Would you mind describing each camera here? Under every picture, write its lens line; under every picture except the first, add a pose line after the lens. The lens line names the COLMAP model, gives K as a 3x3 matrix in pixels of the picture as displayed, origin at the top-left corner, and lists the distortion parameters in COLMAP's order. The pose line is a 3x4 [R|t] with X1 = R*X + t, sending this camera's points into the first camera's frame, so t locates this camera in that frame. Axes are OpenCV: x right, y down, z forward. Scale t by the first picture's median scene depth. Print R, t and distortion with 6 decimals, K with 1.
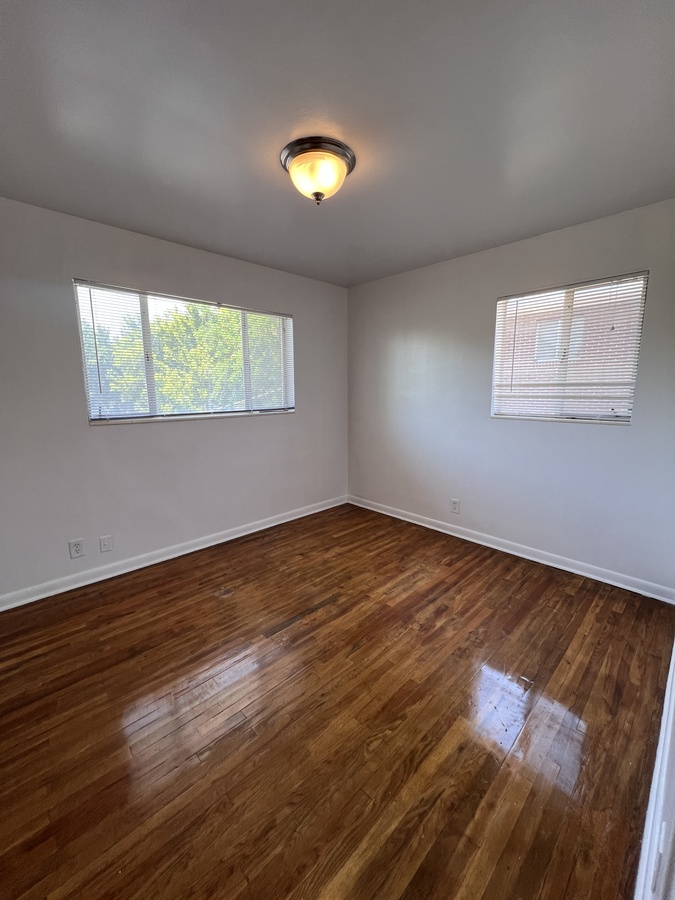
lens RADIAL K [[358.2, 0, 340.0], [0, 358.2, 449.0], [0, 0, 1]] dist [0.002985, 0.000303]
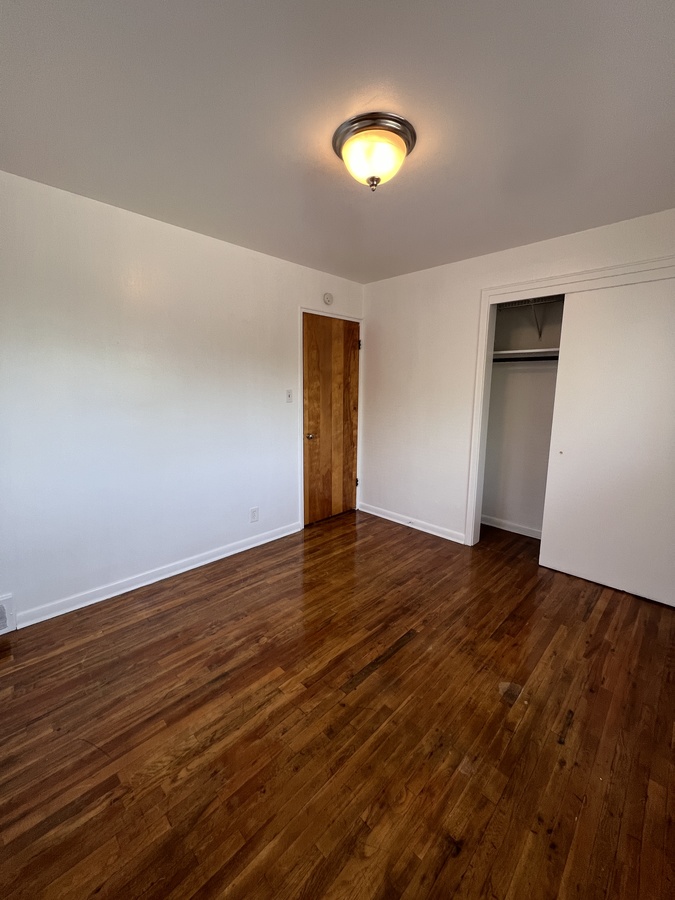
lens RADIAL K [[358.2, 0, 337.6], [0, 358.2, 452.4], [0, 0, 1]] dist [0.002985, 0.000303]
pose [[-0.999890, -0.005266, -0.013879, 0.027136], [-0.009766, 0.937492, 0.347869, -0.273740], [0.011179, 0.347967, -0.937440, 1.520134]]
